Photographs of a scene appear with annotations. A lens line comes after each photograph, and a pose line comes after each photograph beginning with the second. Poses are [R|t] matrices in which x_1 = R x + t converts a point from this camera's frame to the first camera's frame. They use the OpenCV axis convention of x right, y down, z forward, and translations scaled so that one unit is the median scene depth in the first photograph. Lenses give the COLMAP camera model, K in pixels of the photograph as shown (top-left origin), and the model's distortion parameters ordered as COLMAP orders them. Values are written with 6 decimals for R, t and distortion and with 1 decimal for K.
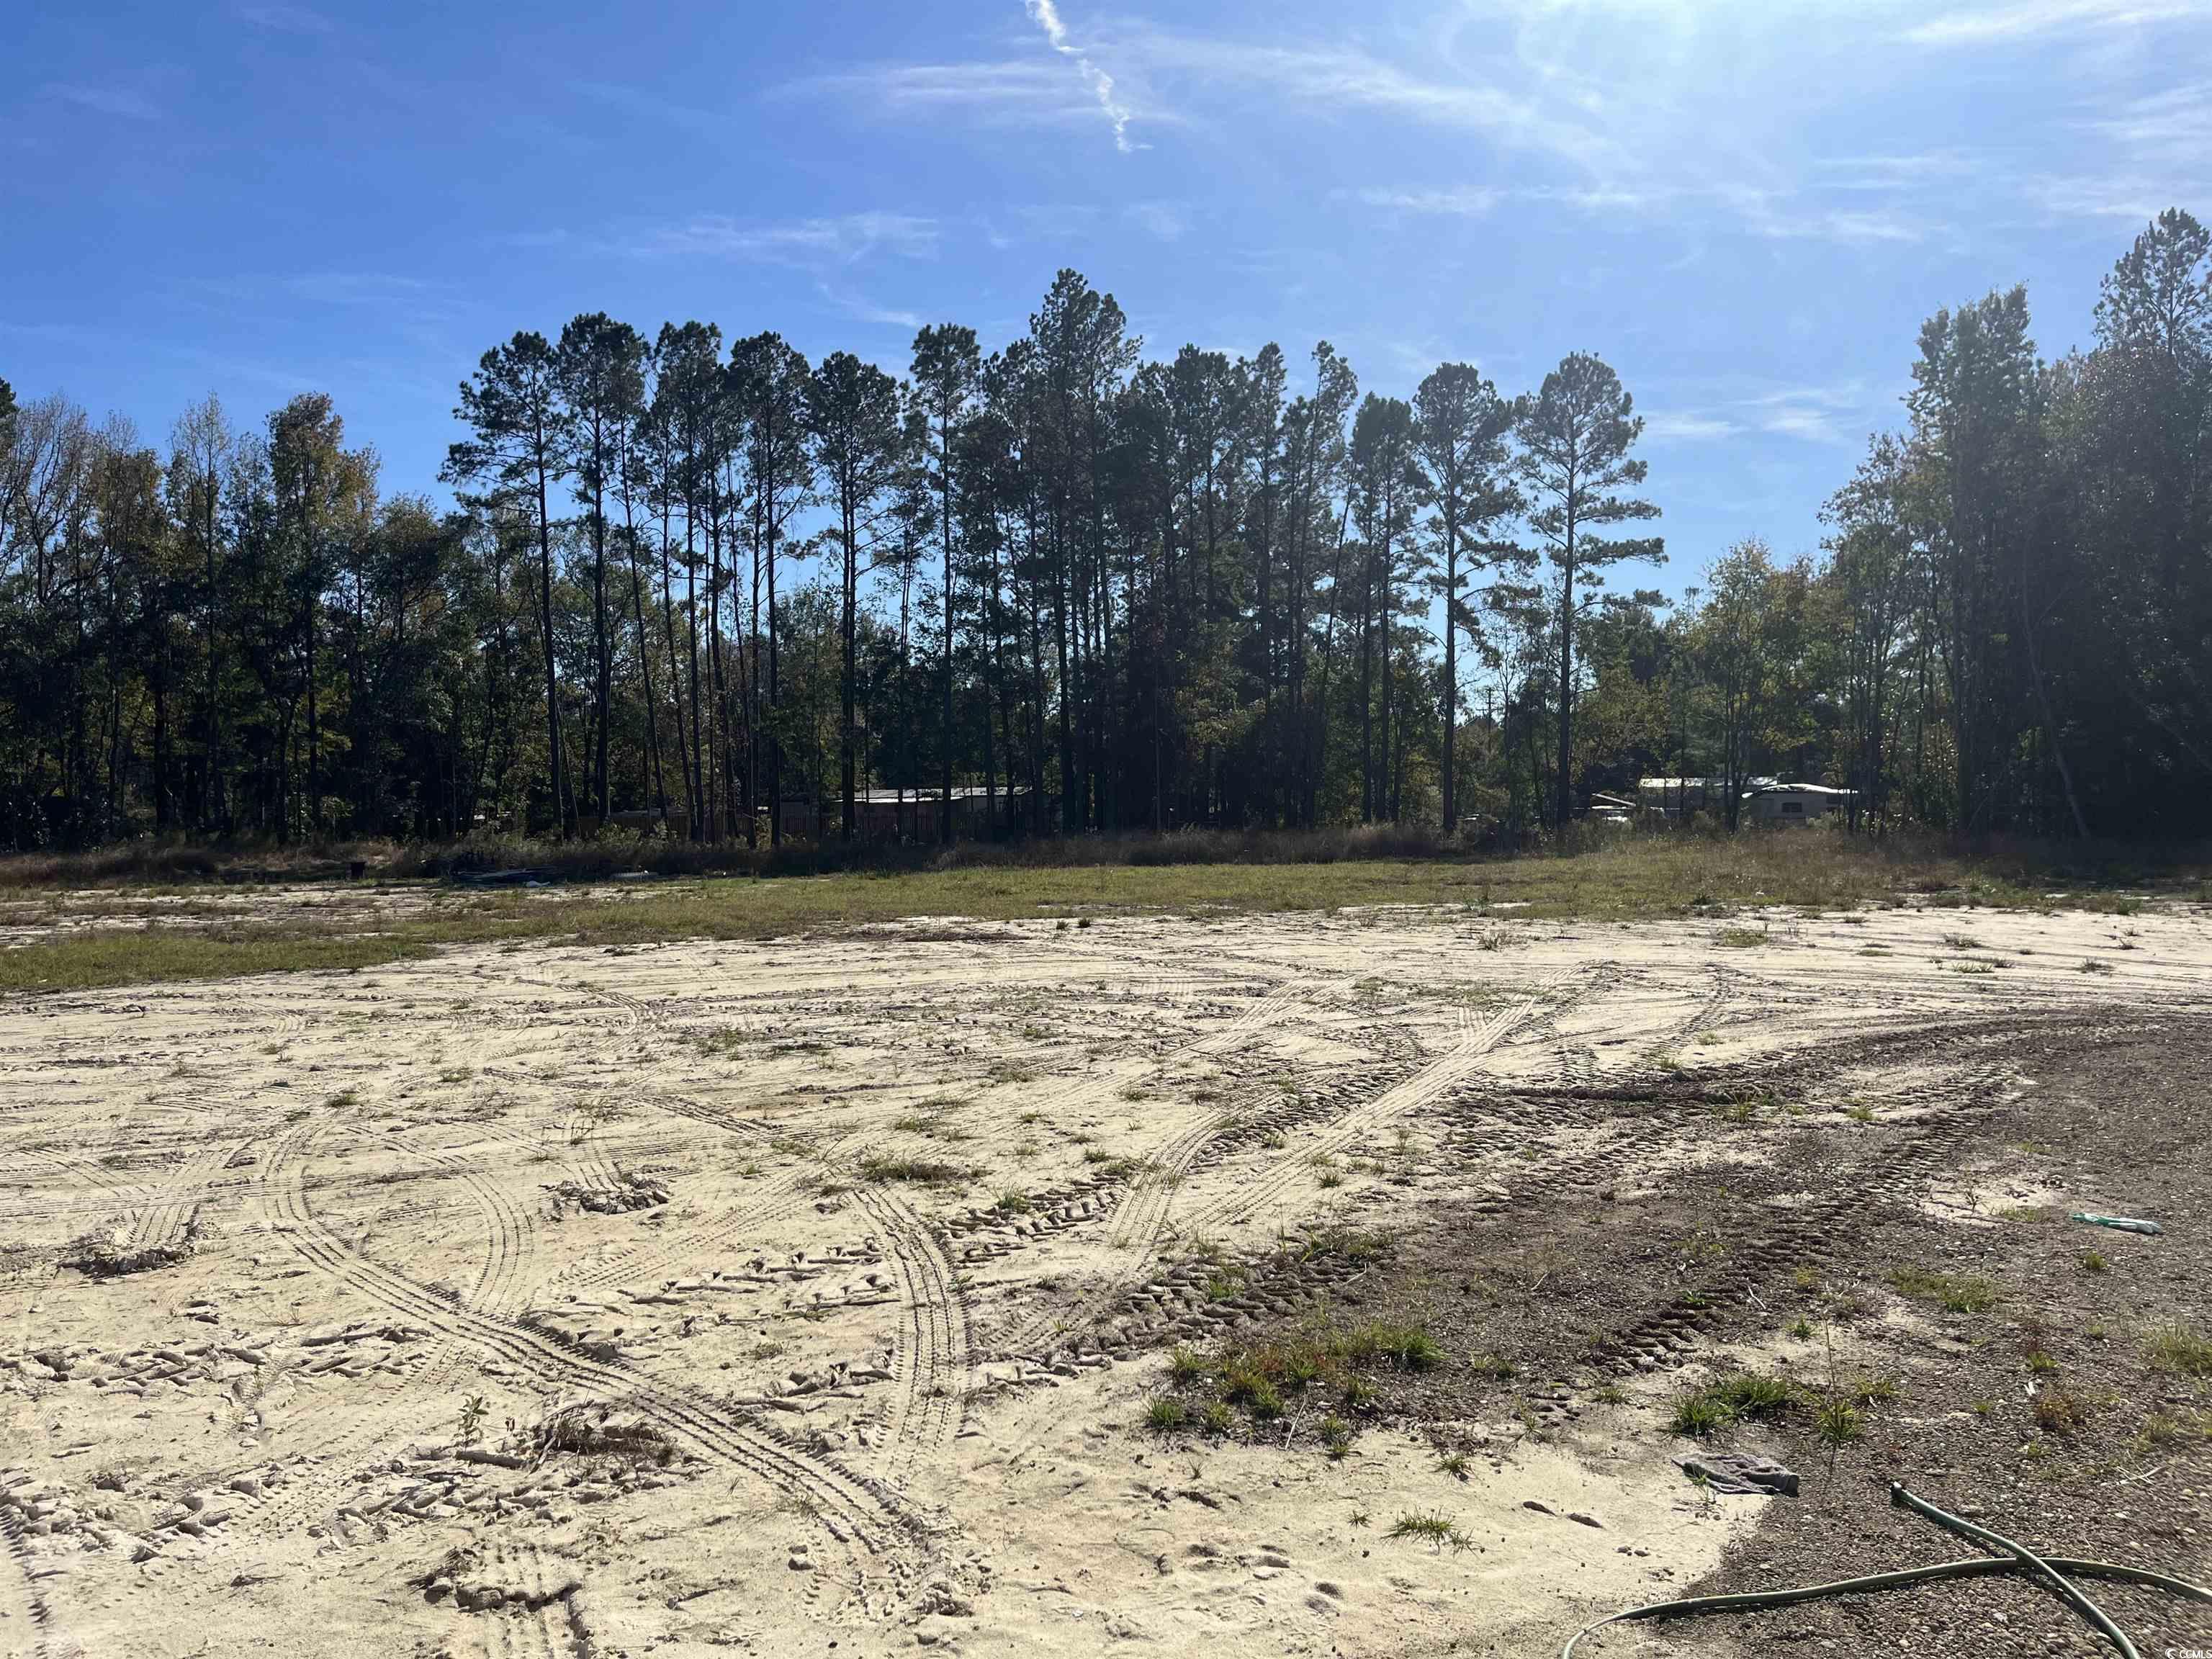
lens RADIAL K [[1659.6, 0, 1115.8], [0, 1659.6, 863.0], [0, 0, 1]] dist [0.010114, 0.007068]
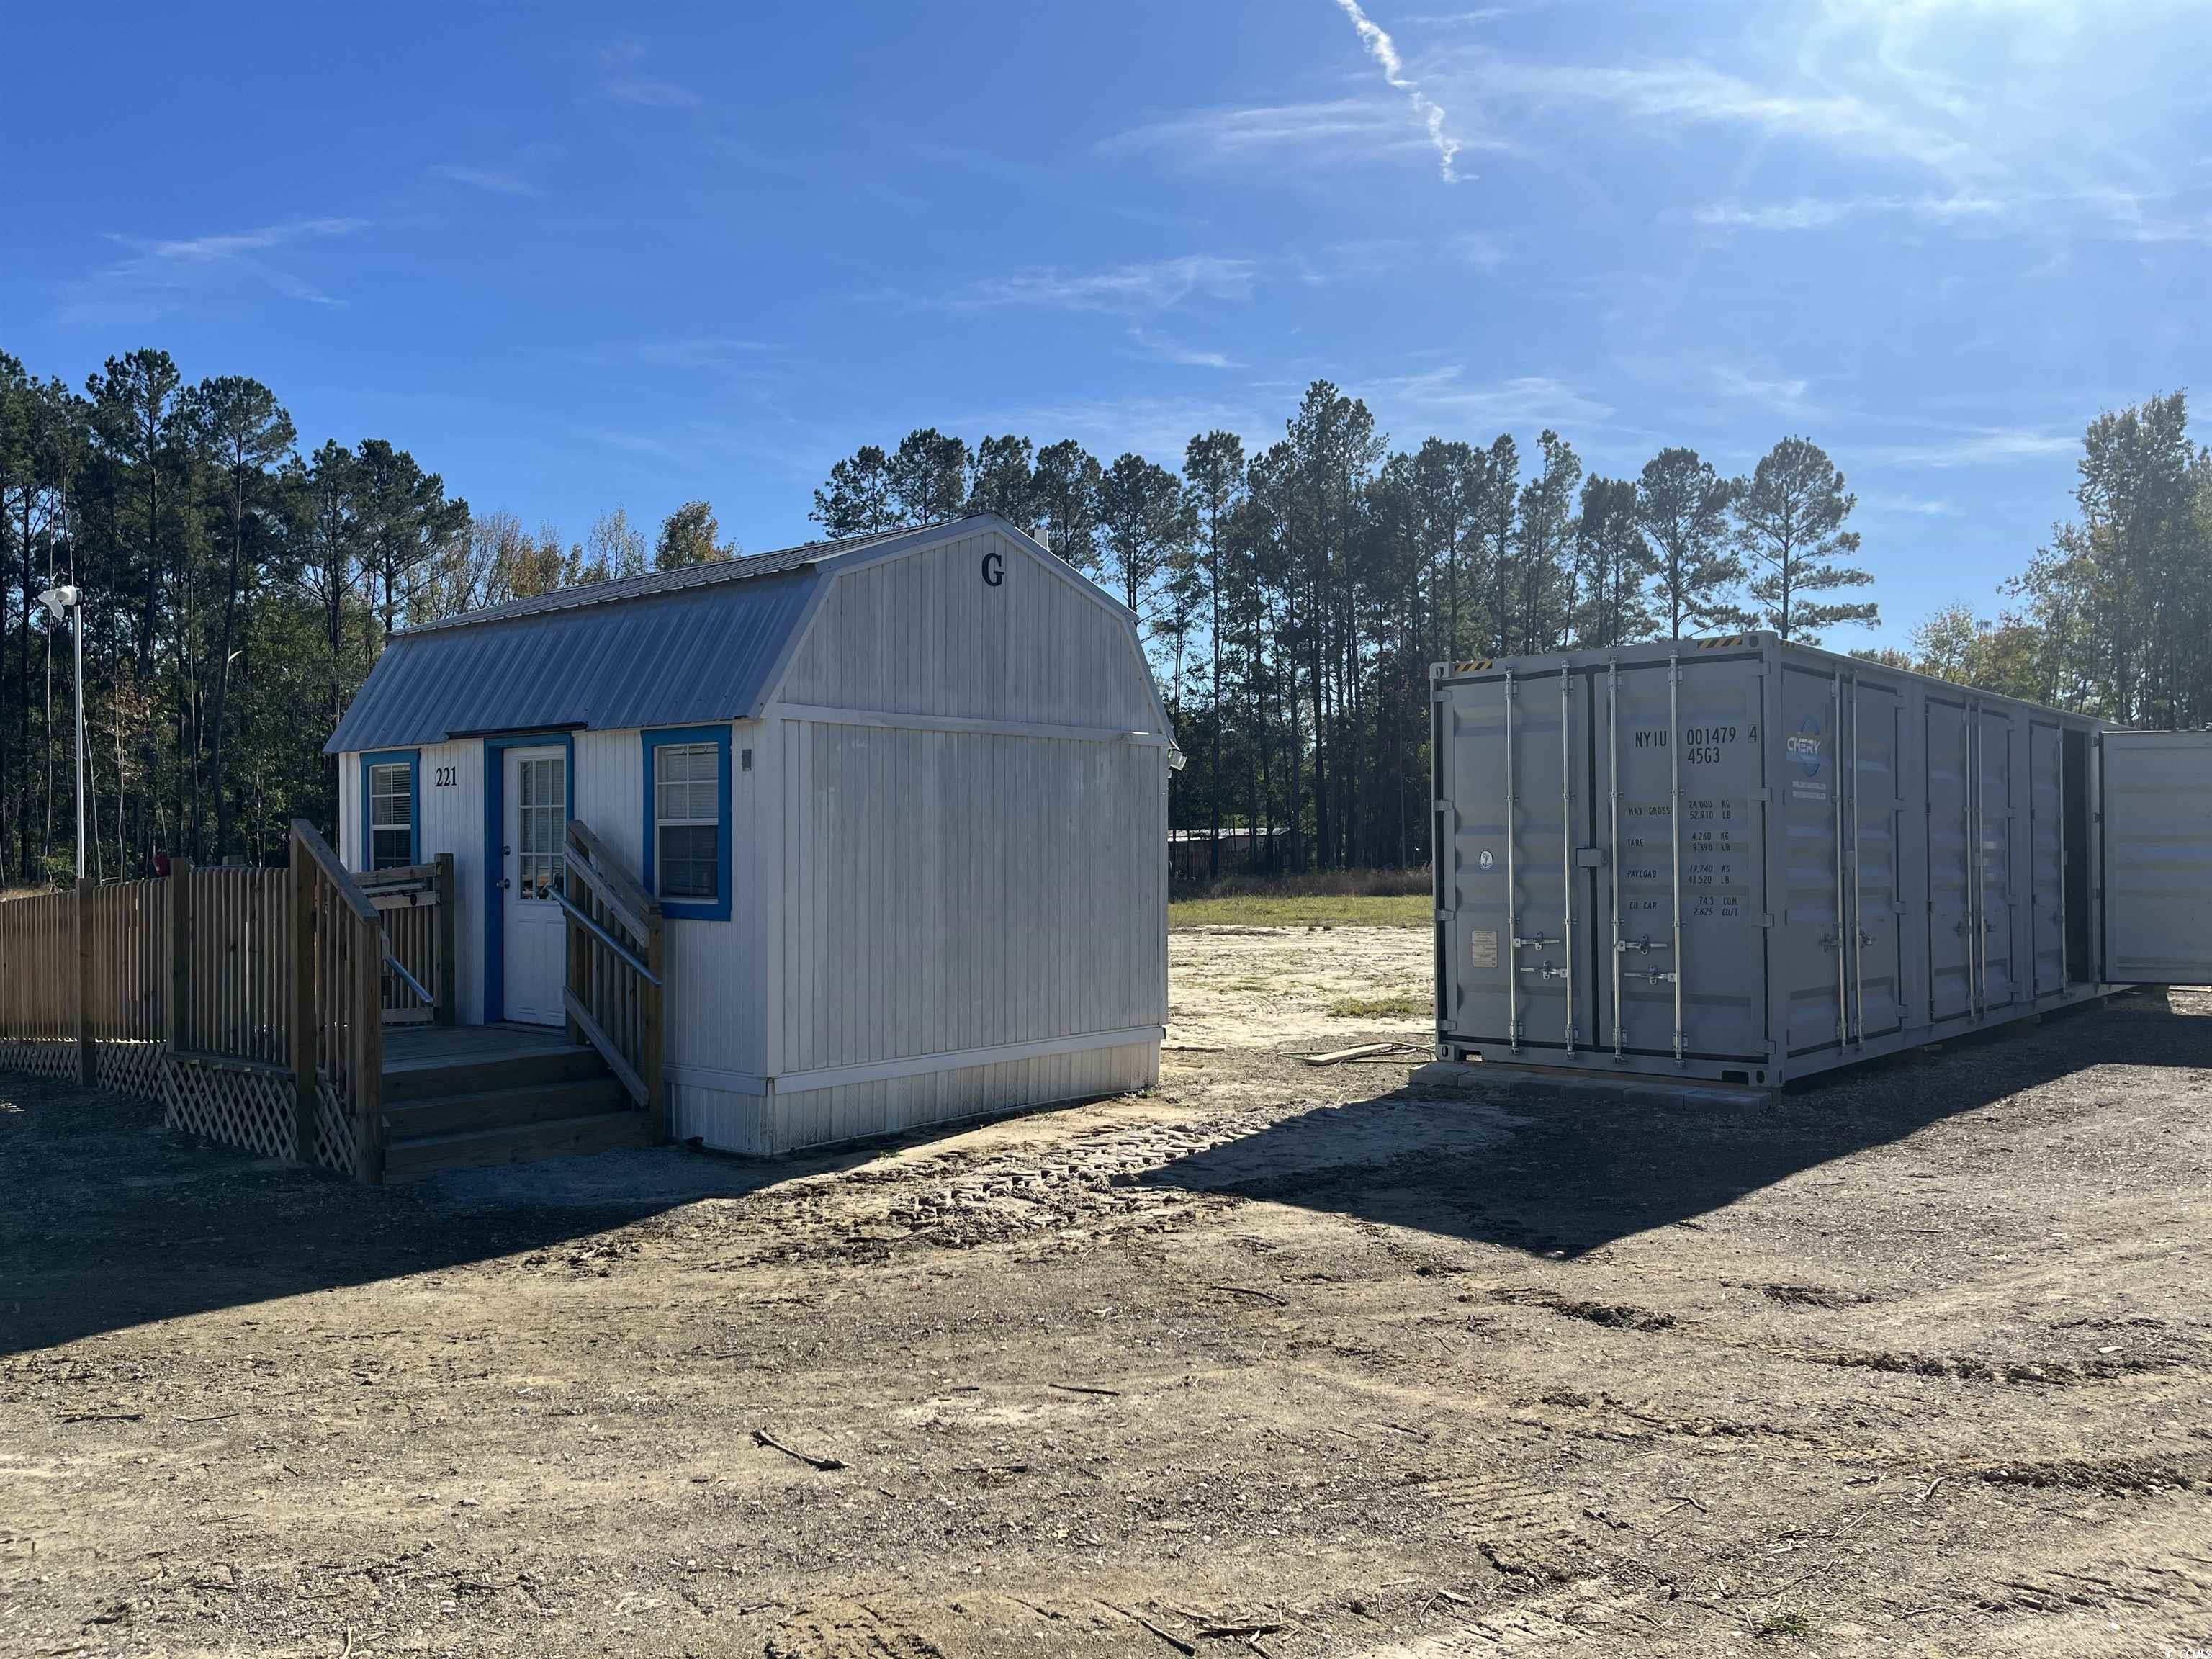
lens RADIAL K [[1674.0, 0, 1121.5], [0, 1674.0, 752.3], [0, 0, 1]] dist [0.086311, -0.137082]
pose [[0.988698, -0.001304, -0.149914, 0.007175], [-0.011866, 0.996145, -0.086921, 0.003246], [0.149449, 0.087718, 0.984871, -0.144511]]
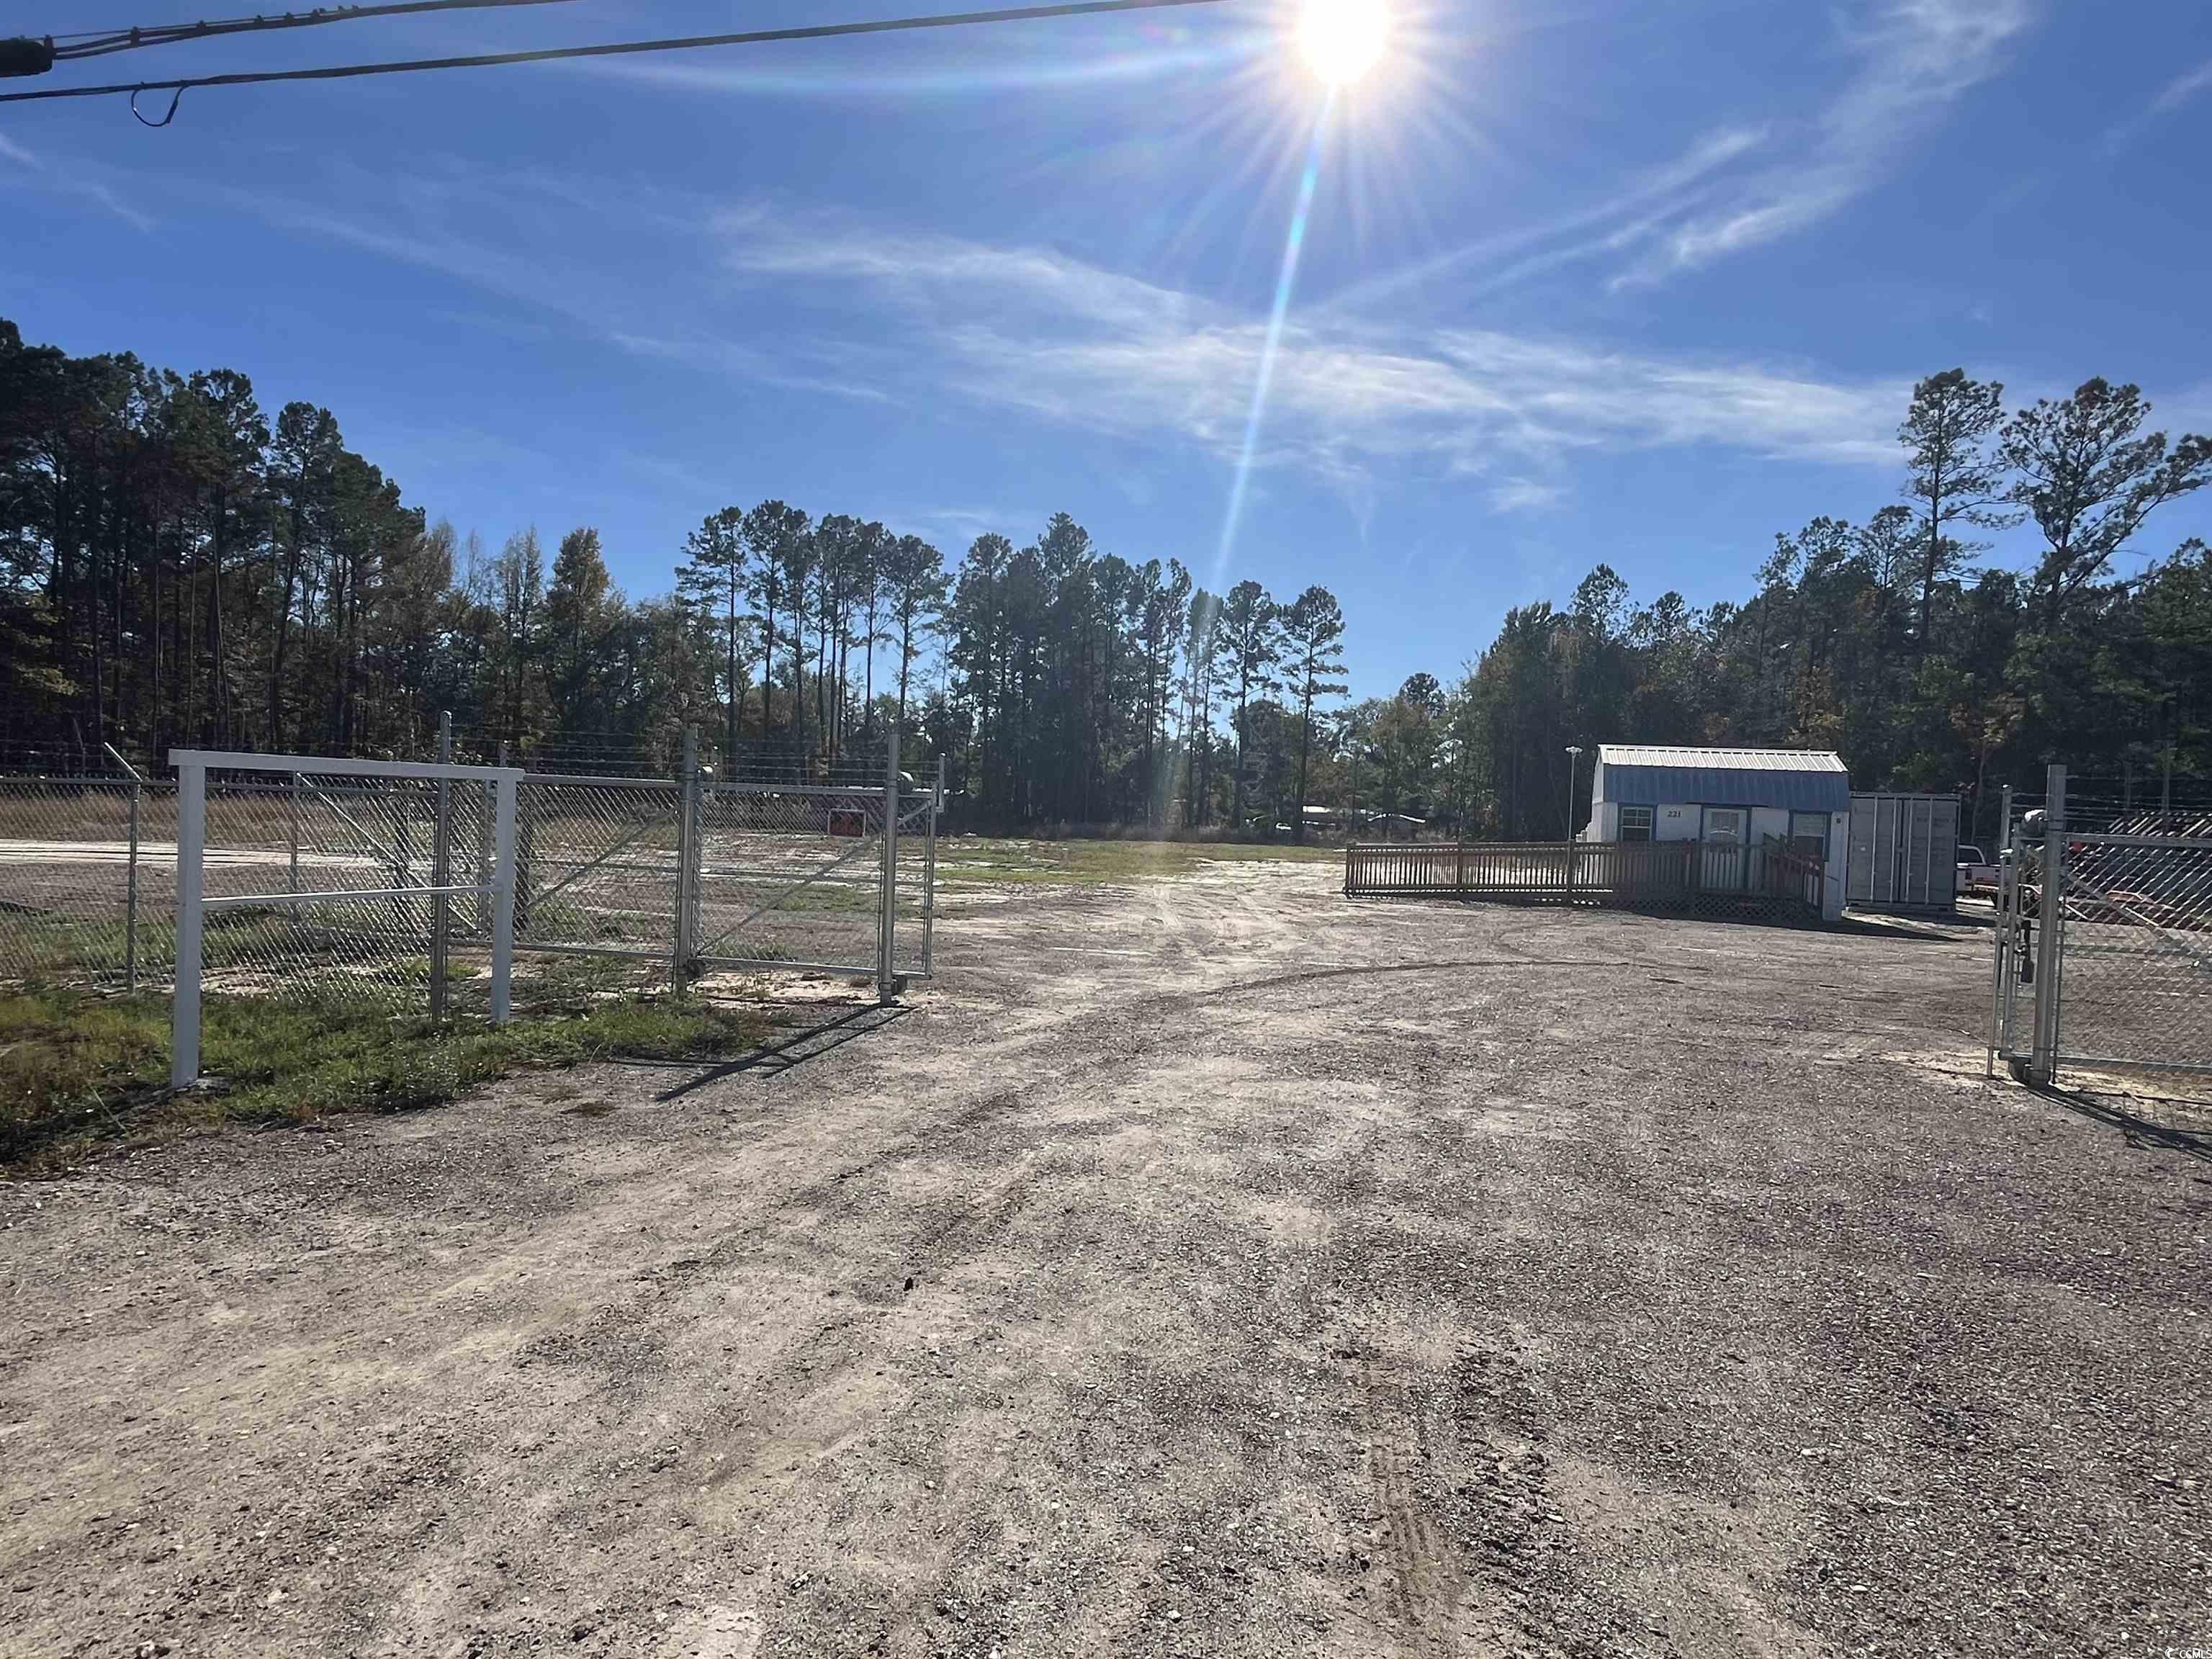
lens RADIAL K [[1233.4, 0, 1106.0], [0, 1233.4, 829.5], [0, 0, 1]] dist [0.000162, -0.002196]
pose [[0.965604, 0.049687, 0.255227, -0.285837], [-0.046610, 0.998749, -0.018094, 0.010706], [-0.255807, 0.005576, 0.966712, -0.290913]]
